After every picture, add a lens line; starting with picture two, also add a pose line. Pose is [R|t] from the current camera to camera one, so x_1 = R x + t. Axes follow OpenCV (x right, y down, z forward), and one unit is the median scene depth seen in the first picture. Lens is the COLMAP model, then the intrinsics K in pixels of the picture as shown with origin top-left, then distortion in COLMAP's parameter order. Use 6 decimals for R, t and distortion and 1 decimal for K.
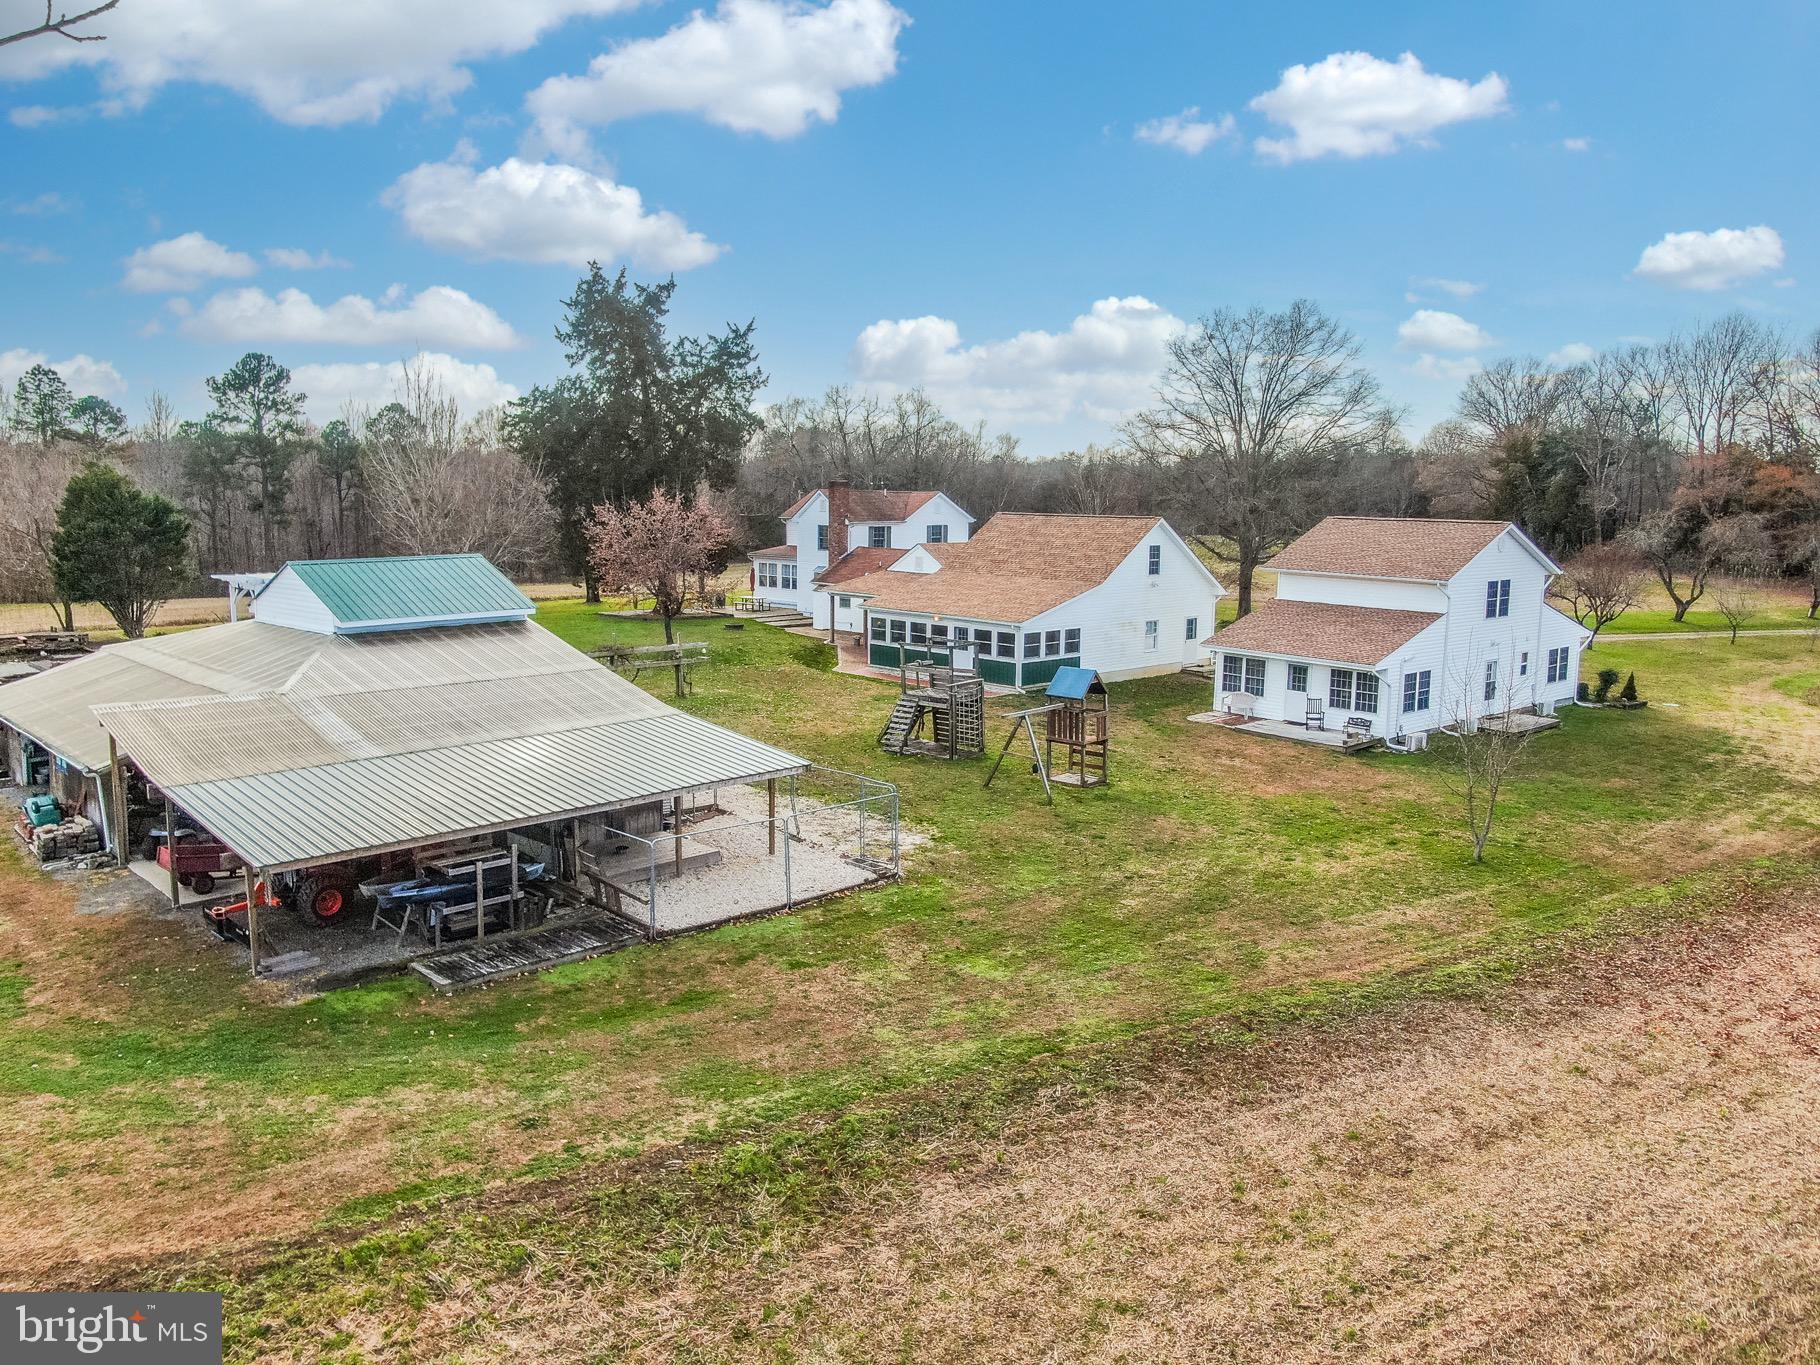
lens RADIAL K [[1337.8, 0, 921.6], [0, 1337.8, 688.3], [0, 0, 1]] dist [-0.016932, -0.002220]
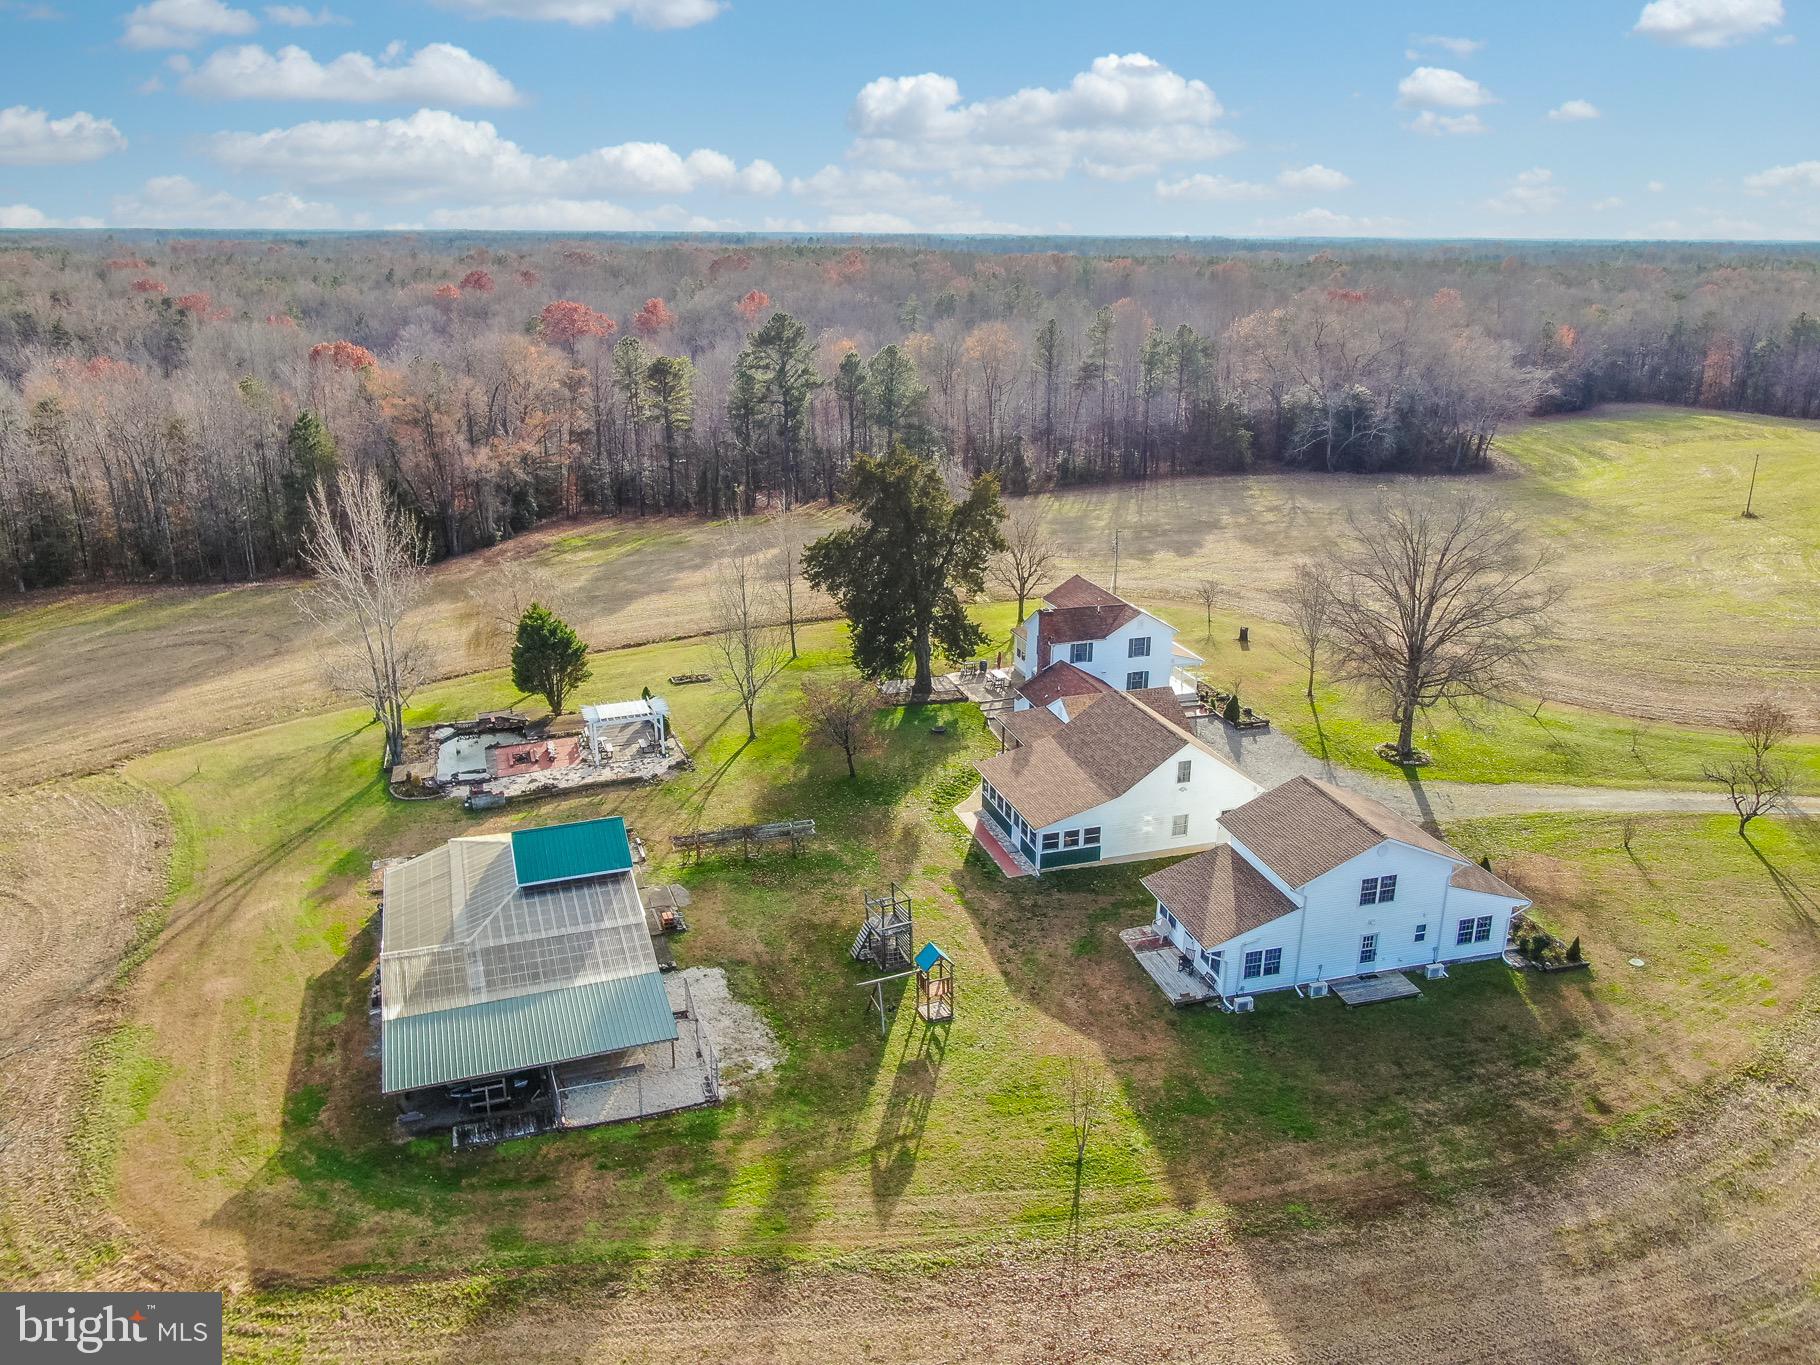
lens RADIAL K [[1337.8, 0, 920.1], [0, 1337.8, 670.8], [0, 0, 1]] dist [-0.016932, -0.002220]
pose [[0.897282, 0.131107, -0.421541, 0.517701], [-0.060590, 0.982420, 0.176580, -0.438343], [0.437281, -0.132900, 0.889451, -0.256864]]
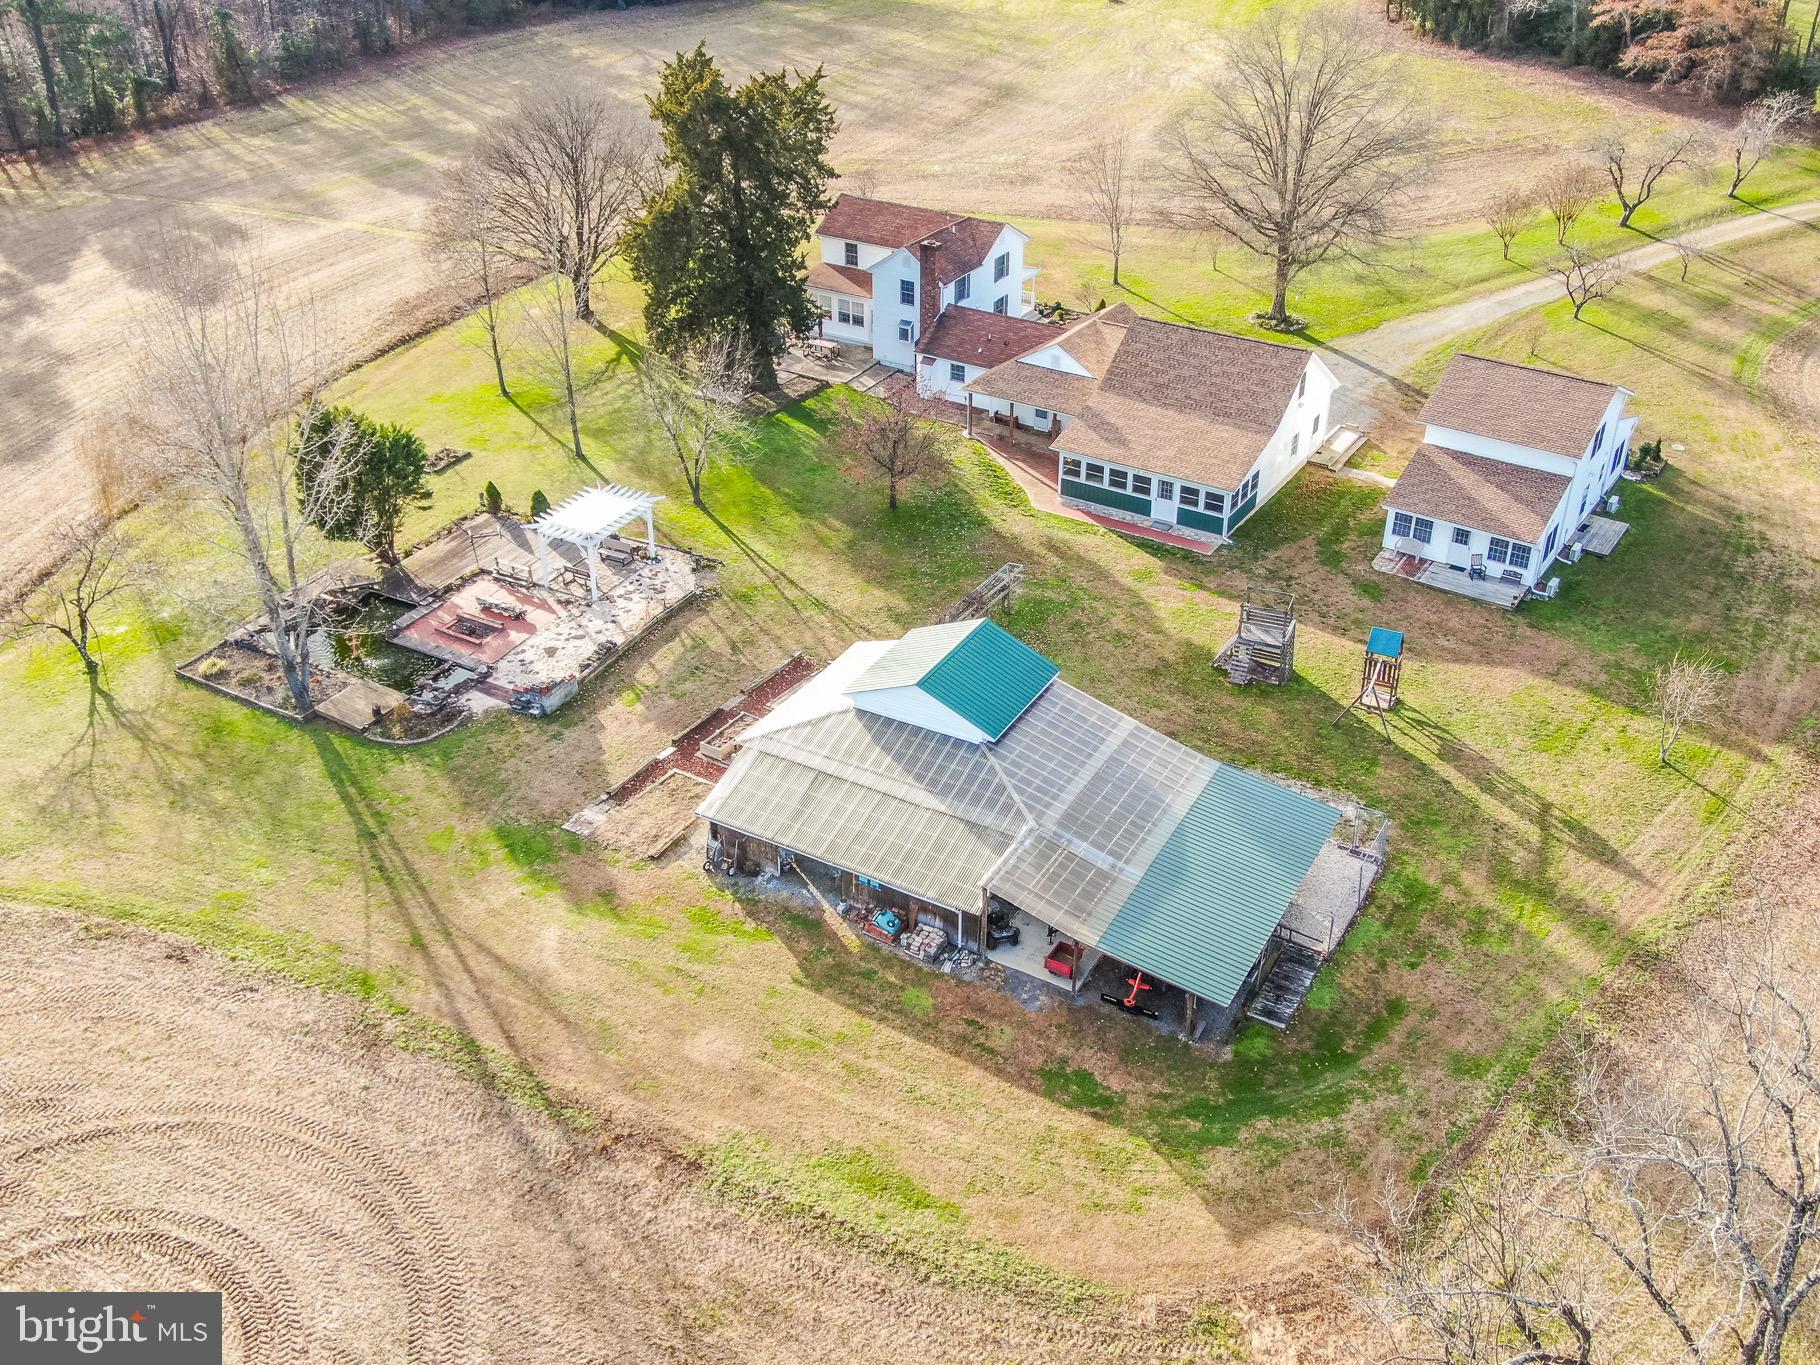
lens RADIAL K [[1745.4, 0, 936.0], [0, 1745.4, 643.0], [0, 0, 1]] dist [0.017254, 0.000000]
pose [[0.965609, -0.135773, 0.221734, -0.539617], [0.044051, 0.925925, 0.375130, -0.512324], [-0.256241, -0.352461, 0.900062, -0.384093]]
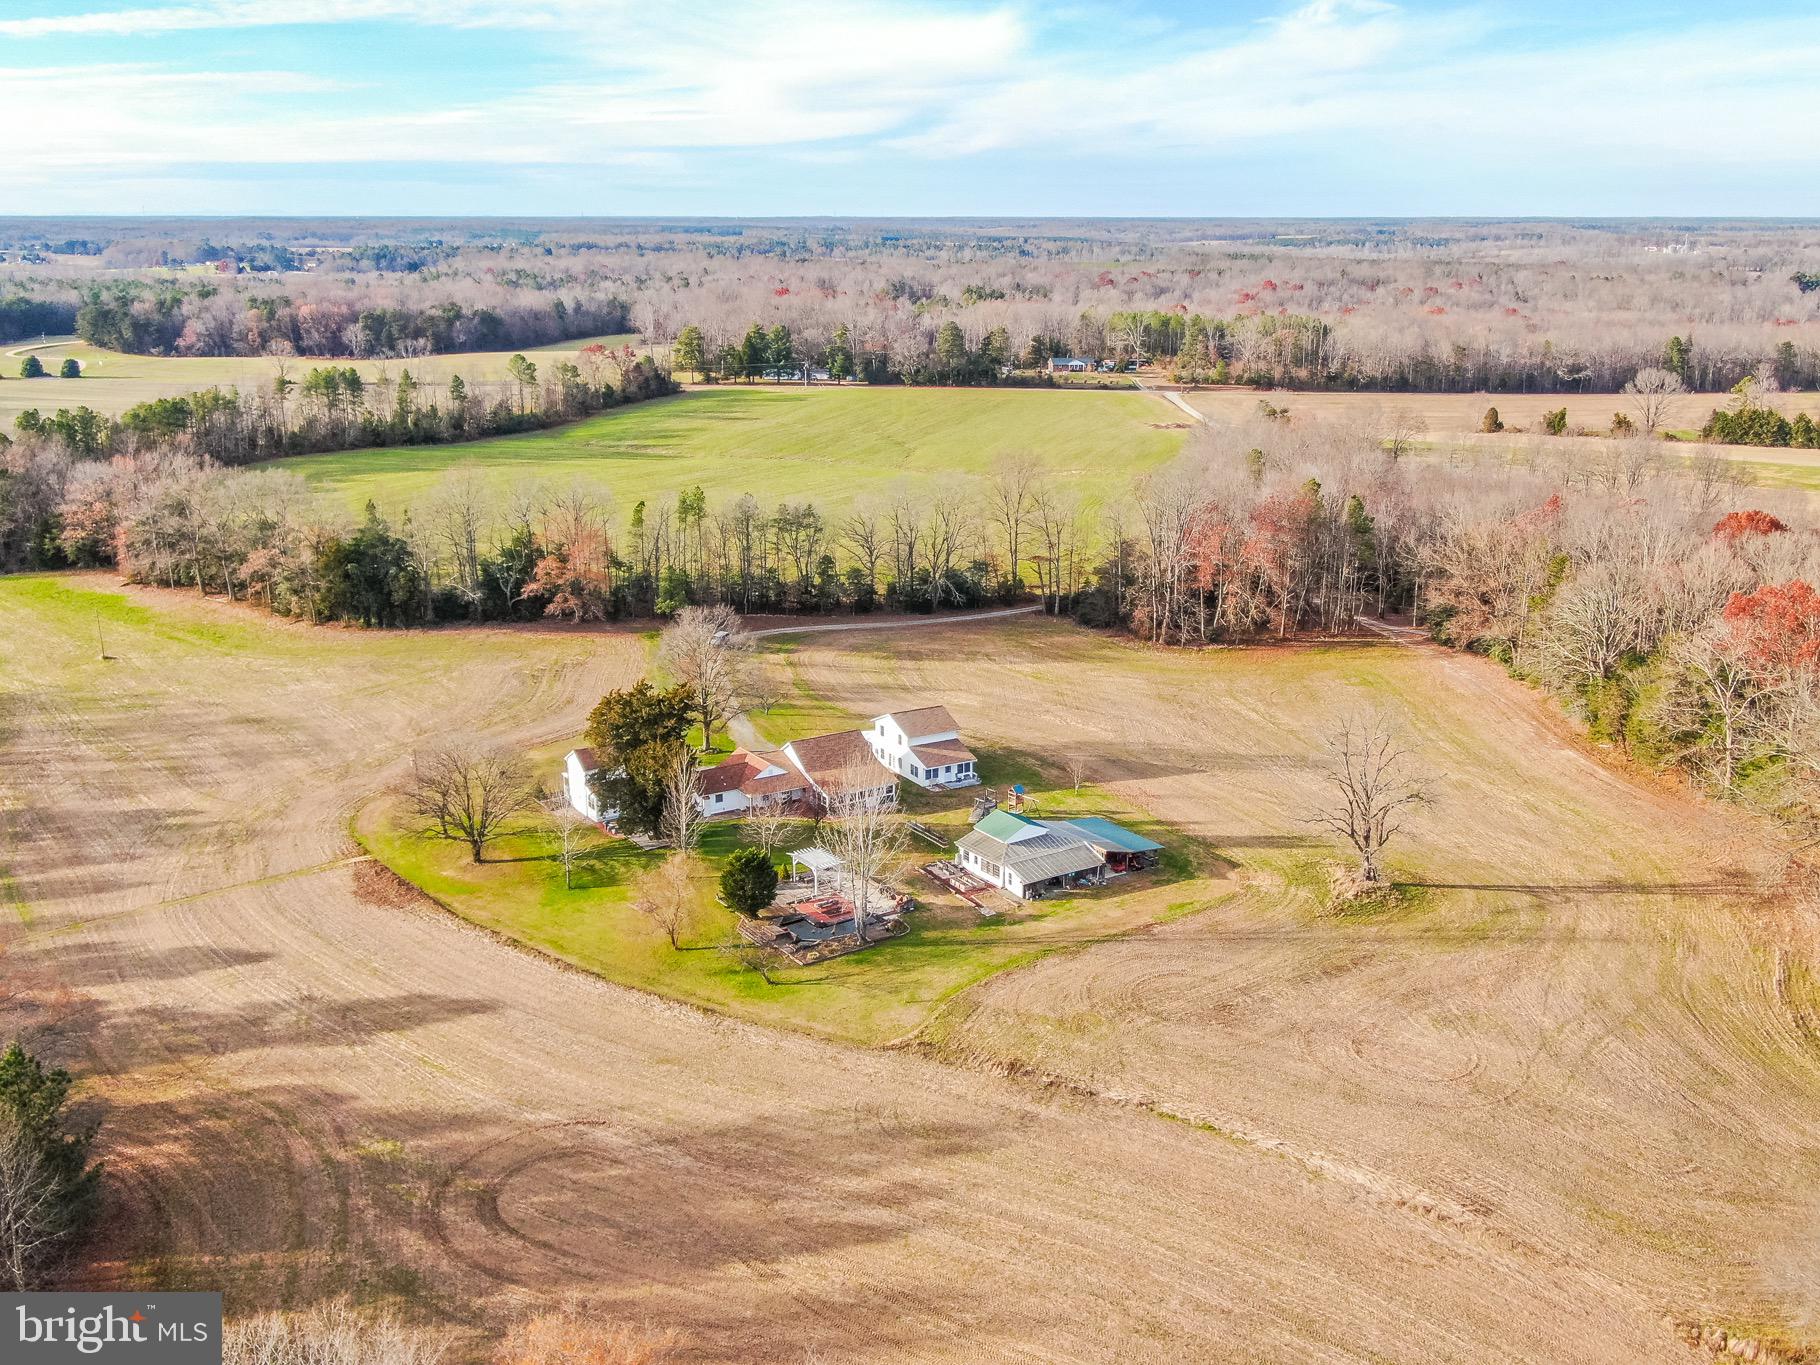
lens RADIAL K [[1755.4, 0, 913.5], [0, 1755.4, 681.9], [0, 0, 1]] dist [-0.011754, 0.000000]
pose [[0.197391, -0.273559, 0.941383, -3.510013], [0.150605, 0.957339, 0.246616, -1.207826], [-0.968687, 0.093097, 0.230170, 0.034285]]
